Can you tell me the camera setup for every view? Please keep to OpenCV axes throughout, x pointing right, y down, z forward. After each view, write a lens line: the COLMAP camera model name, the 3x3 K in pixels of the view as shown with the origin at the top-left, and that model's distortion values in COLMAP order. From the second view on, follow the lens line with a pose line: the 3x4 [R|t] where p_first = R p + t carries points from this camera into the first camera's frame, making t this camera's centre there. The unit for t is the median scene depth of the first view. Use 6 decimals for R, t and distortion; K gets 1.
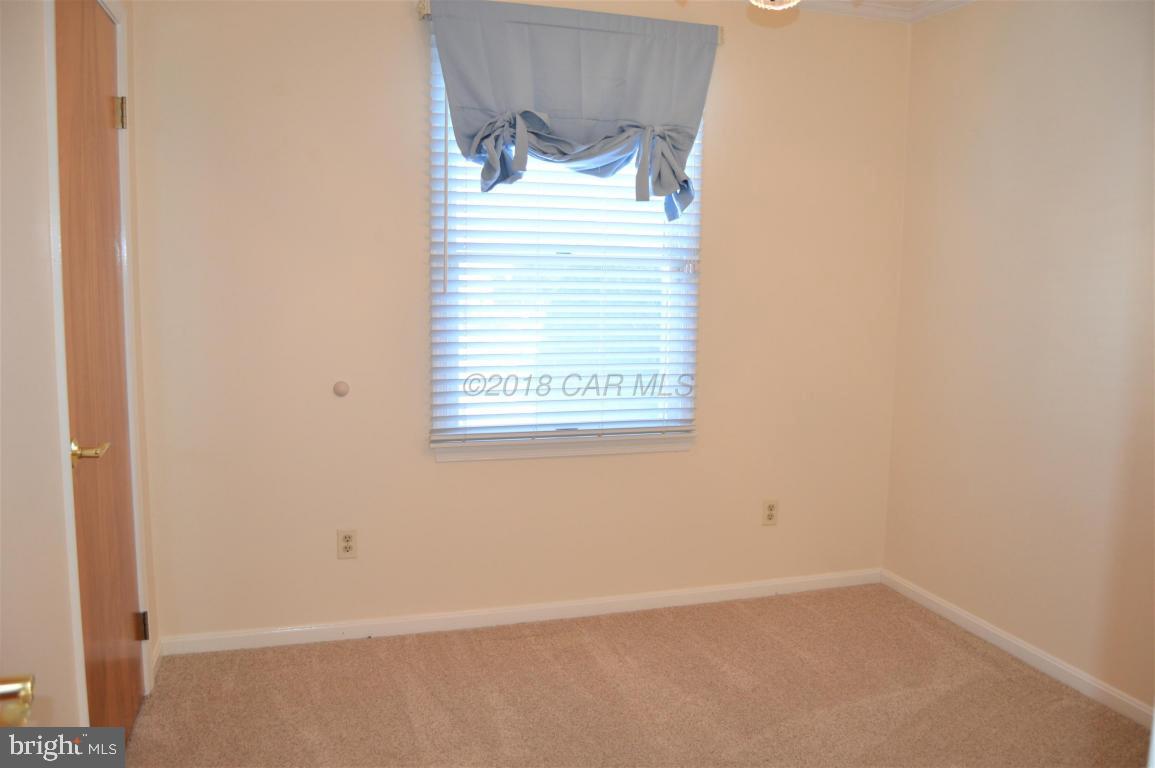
lens RADIAL K [[887.0, 0, 573.9], [0, 887.0, 386.1], [0, 0, 1]] dist [-0.090013, -0.000921]
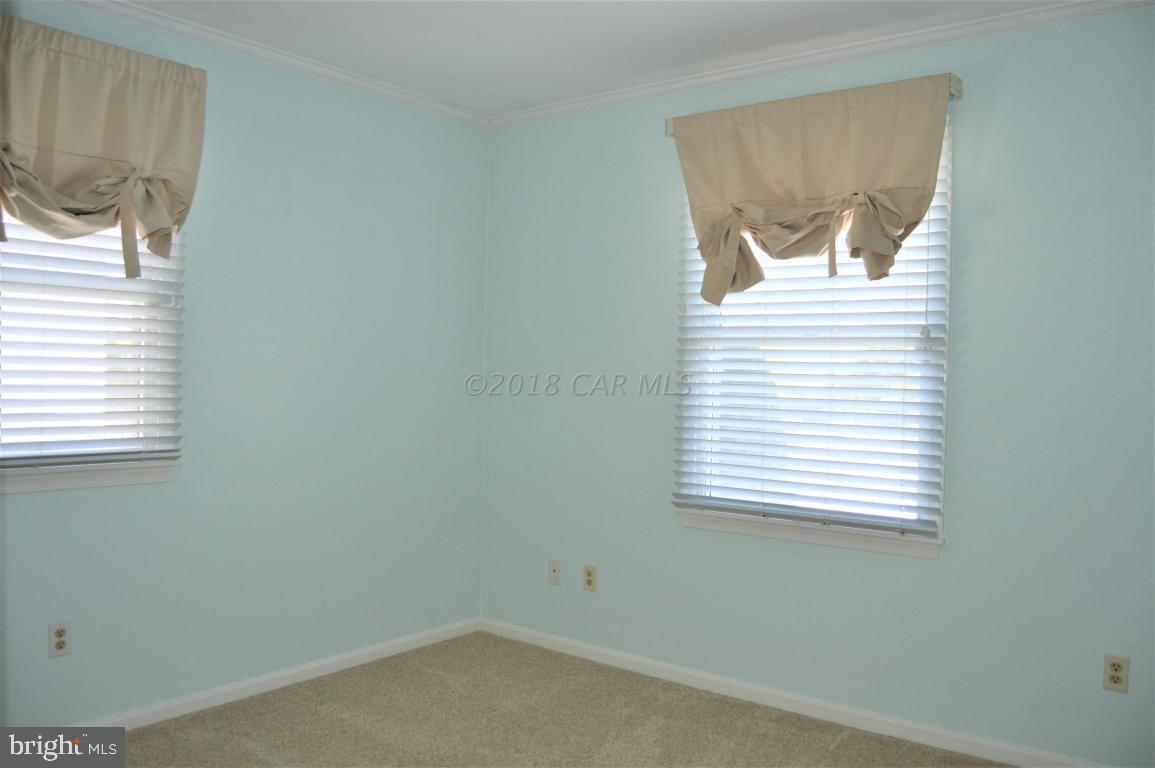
lens RADIAL K [[915.1, 0, 577.5], [0, 915.1, 384.0], [0, 0, 1]] dist [-0.087745, 0.007585]
pose [[0.567506, 0.019005, -0.823150, 0.709068], [-0.105936, 0.993110, -0.050107, -0.017336], [0.816526, 0.115637, 0.565609, 0.226396]]
